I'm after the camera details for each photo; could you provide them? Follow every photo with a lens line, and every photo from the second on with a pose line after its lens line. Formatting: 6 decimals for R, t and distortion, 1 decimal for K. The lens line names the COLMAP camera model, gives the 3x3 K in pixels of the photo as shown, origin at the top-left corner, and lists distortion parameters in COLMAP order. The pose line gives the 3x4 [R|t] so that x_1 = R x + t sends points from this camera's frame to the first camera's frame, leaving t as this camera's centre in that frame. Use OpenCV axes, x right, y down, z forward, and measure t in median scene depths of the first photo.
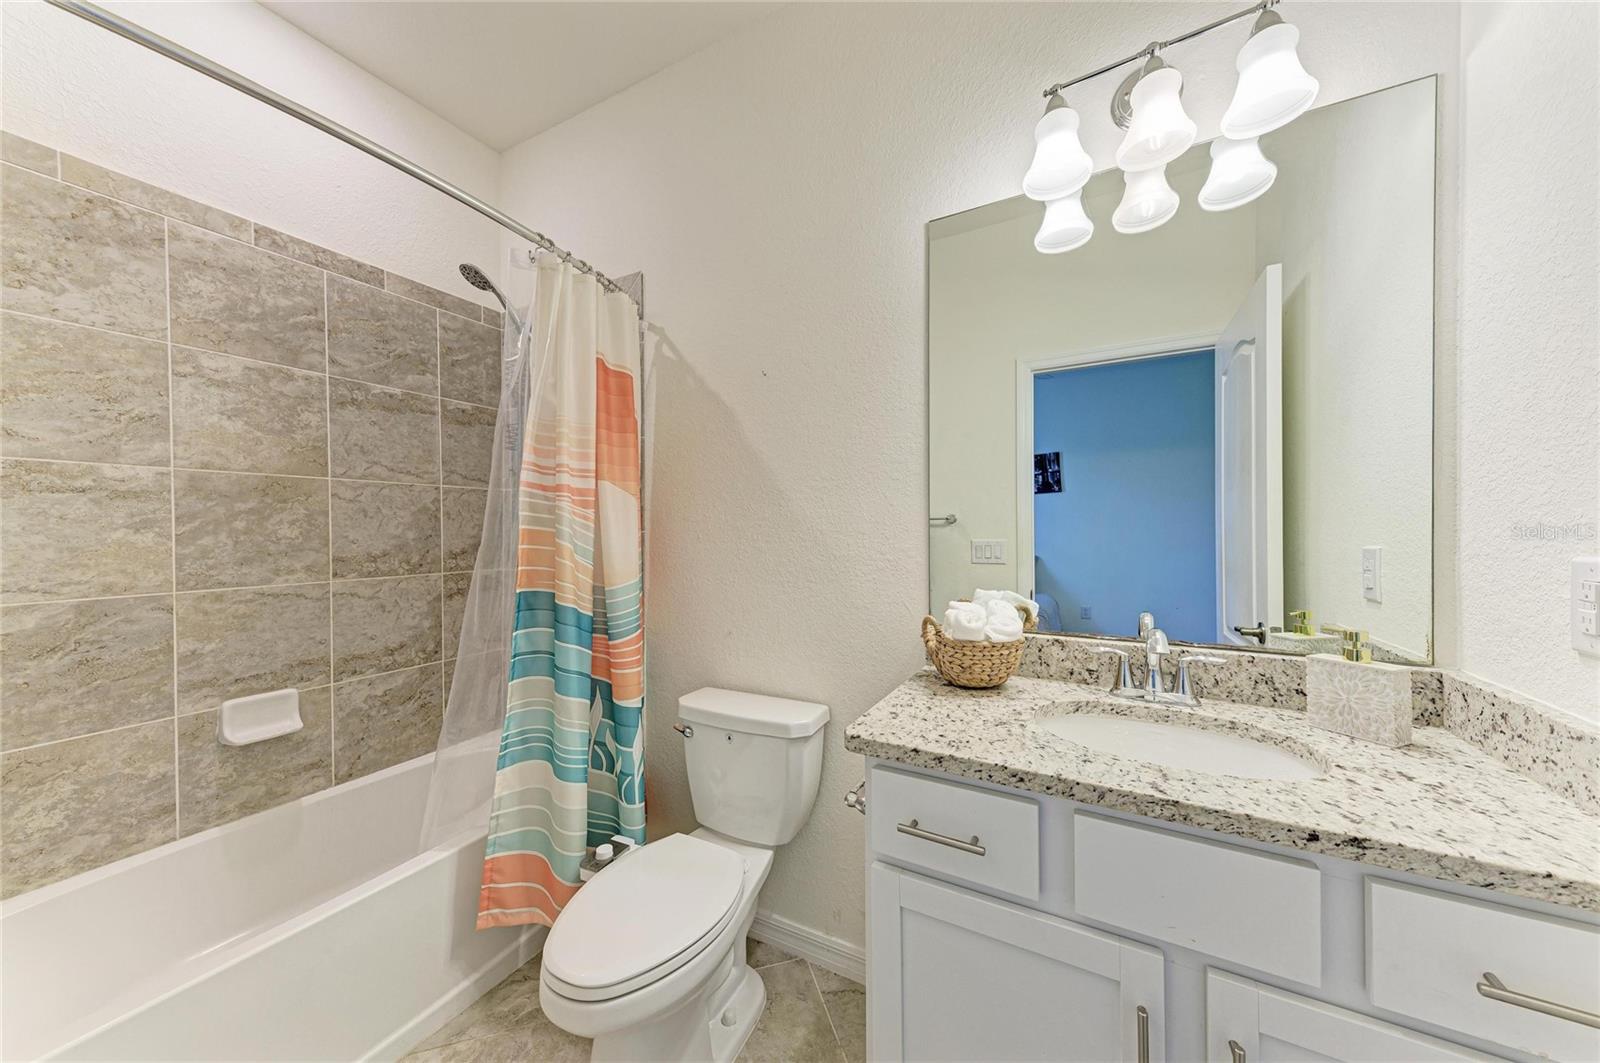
lens RADIAL K [[535.0, 0, 797.5], [0, 535.0, 531.8], [0, 0, 1]] dist [0.019051, -0.000055]
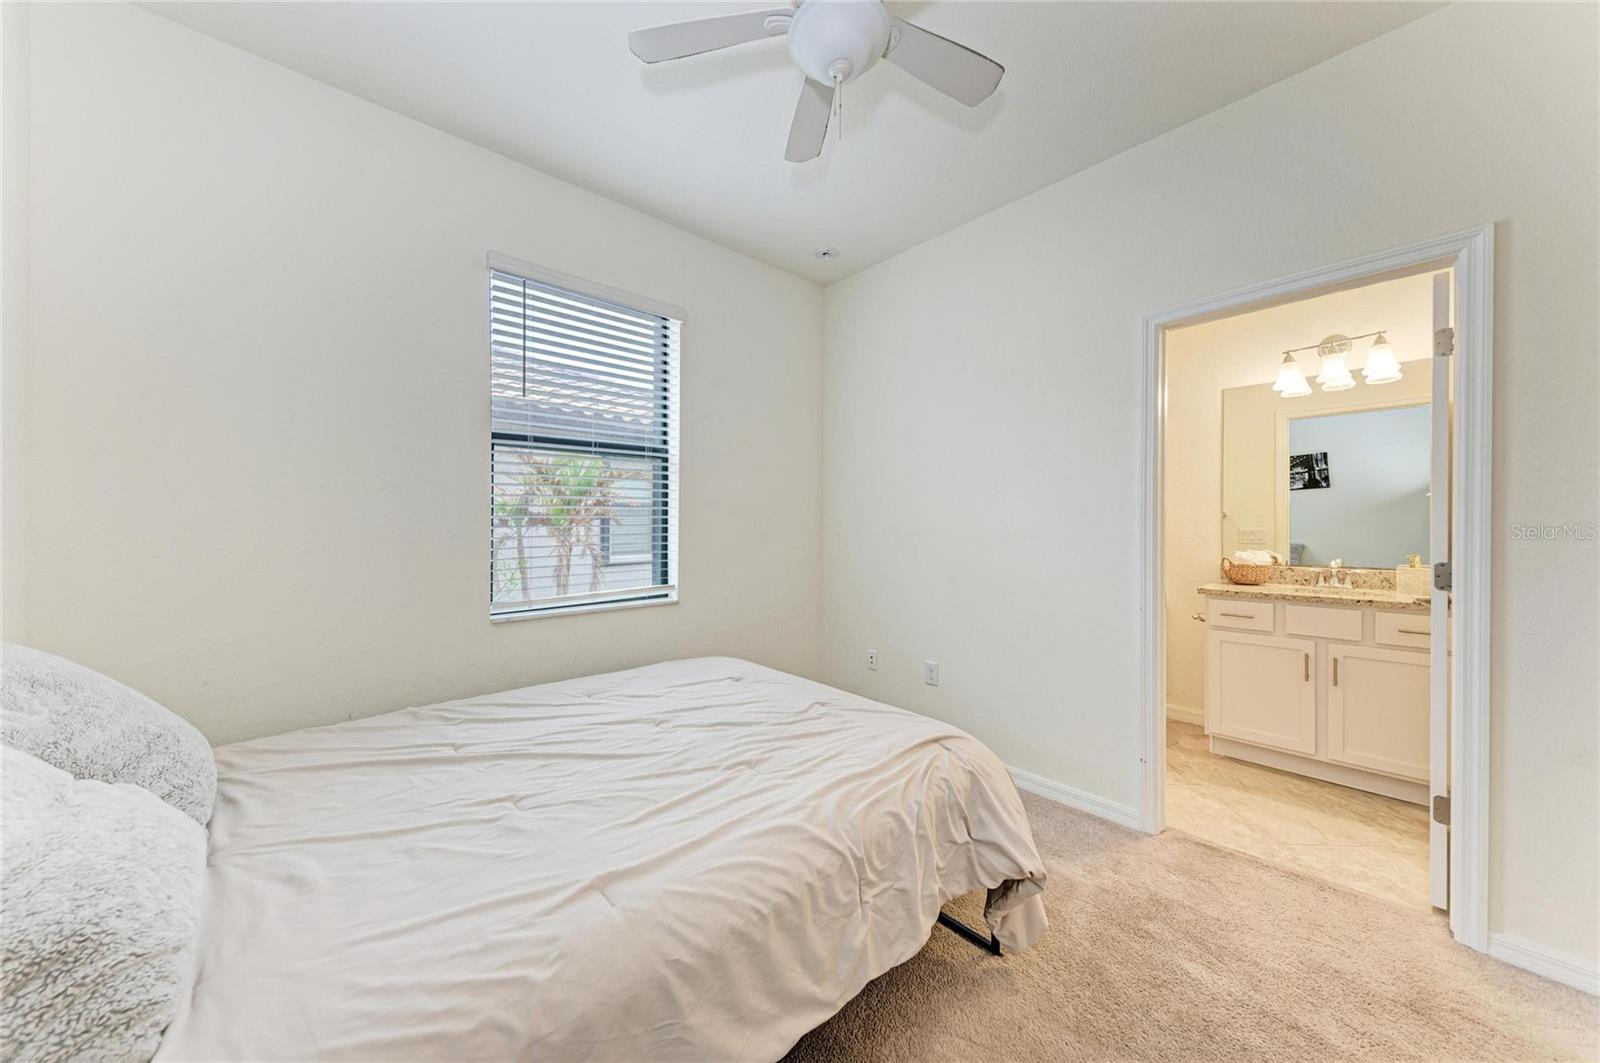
lens RADIAL K [[530.4, 0, 795.3], [0, 530.4, 526.7], [0, 0, 1]] dist [0.000266, 0.000025]
pose [[0.935410, 0.005806, -0.353518, -0.803308], [-0.002204, 0.999941, 0.010592, -0.003567], [0.353559, -0.009129, 0.935368, -2.145717]]
